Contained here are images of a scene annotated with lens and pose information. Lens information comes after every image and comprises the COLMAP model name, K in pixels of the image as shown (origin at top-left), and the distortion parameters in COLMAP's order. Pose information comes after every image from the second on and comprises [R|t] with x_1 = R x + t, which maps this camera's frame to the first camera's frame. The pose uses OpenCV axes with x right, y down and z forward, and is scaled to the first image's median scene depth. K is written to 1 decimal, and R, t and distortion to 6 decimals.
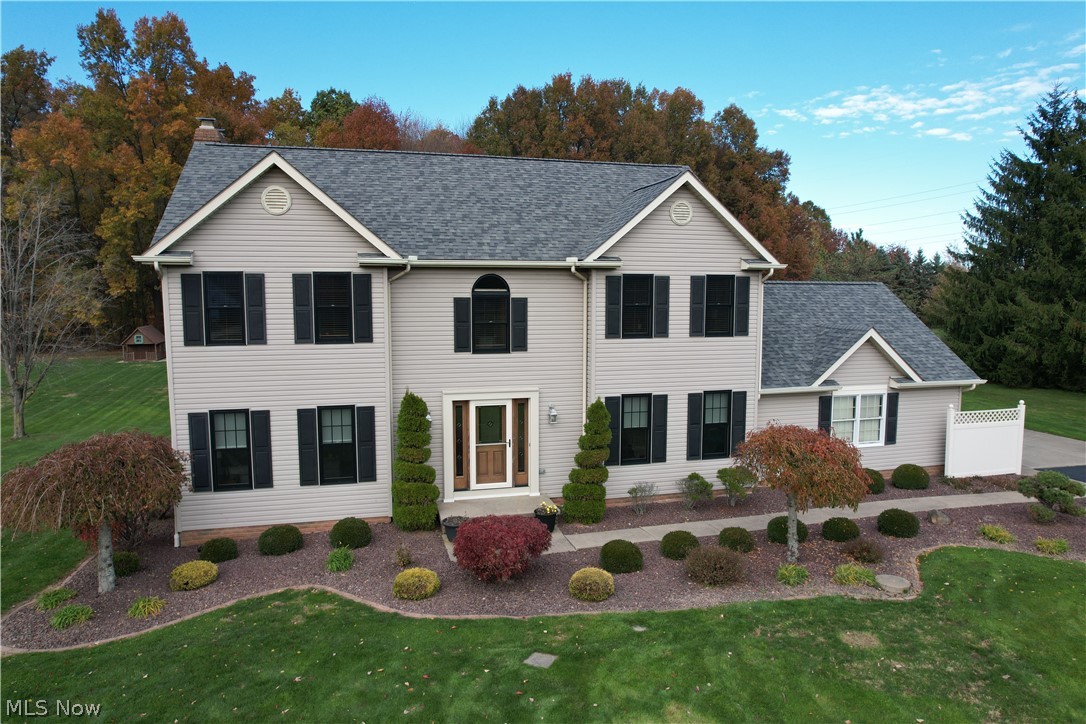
lens RADIAL K [[698.5, 0, 543.0], [0, 698.5, 362.0], [0, 0, 1]] dist [-0.088858, 0.071927]
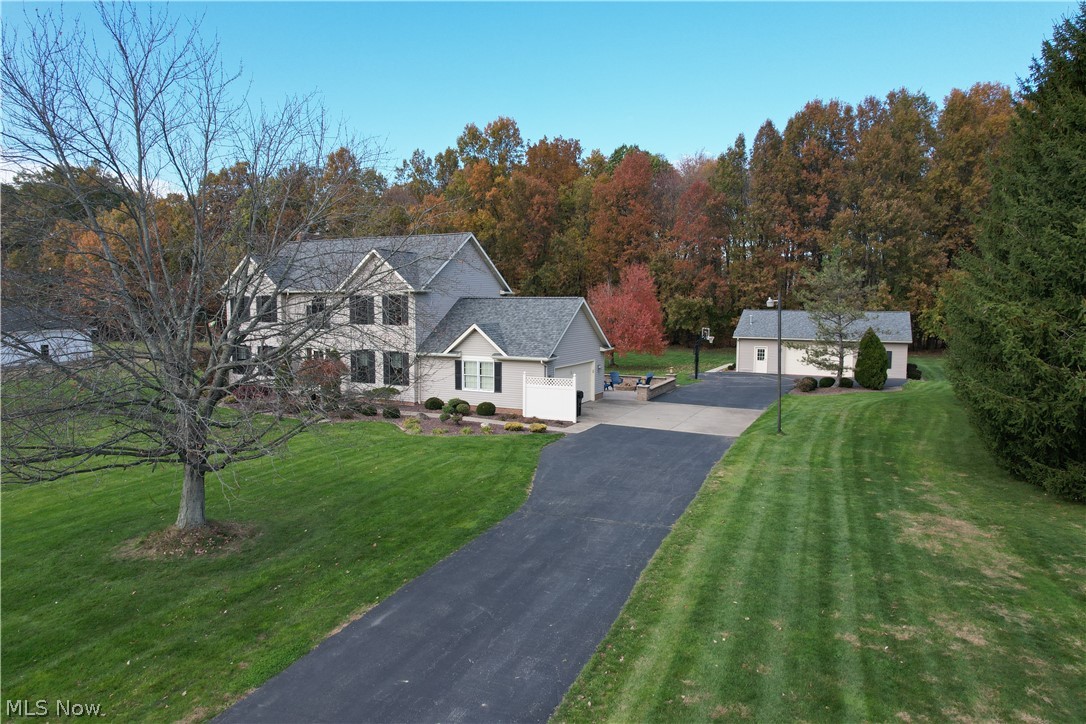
lens RADIAL K [[698.5, 0, 543.0], [0, 698.5, 362.0], [0, 0, 1]] dist [-0.088858, 0.071927]
pose [[0.753788, 0.055614, -0.654760, 1.890050], [-0.066861, 0.997732, 0.007772, 0.026184], [0.653708, 0.037920, 0.755797, -0.245427]]
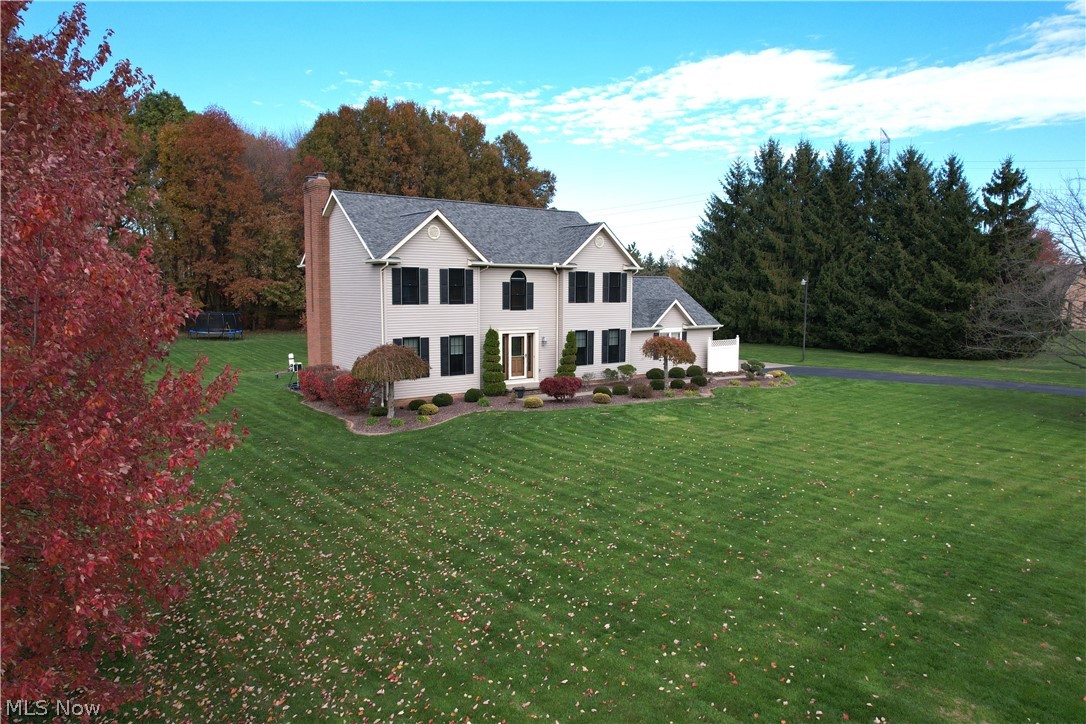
lens RADIAL K [[698.5, 0, 543.0], [0, 698.5, 362.0], [0, 0, 1]] dist [-0.088858, 0.071927]
pose [[0.928203, -0.033089, 0.370599, -0.701957], [0.030078, 0.999451, 0.013904, 0.102719], [-0.370855, -0.001759, 0.928689, -0.822845]]
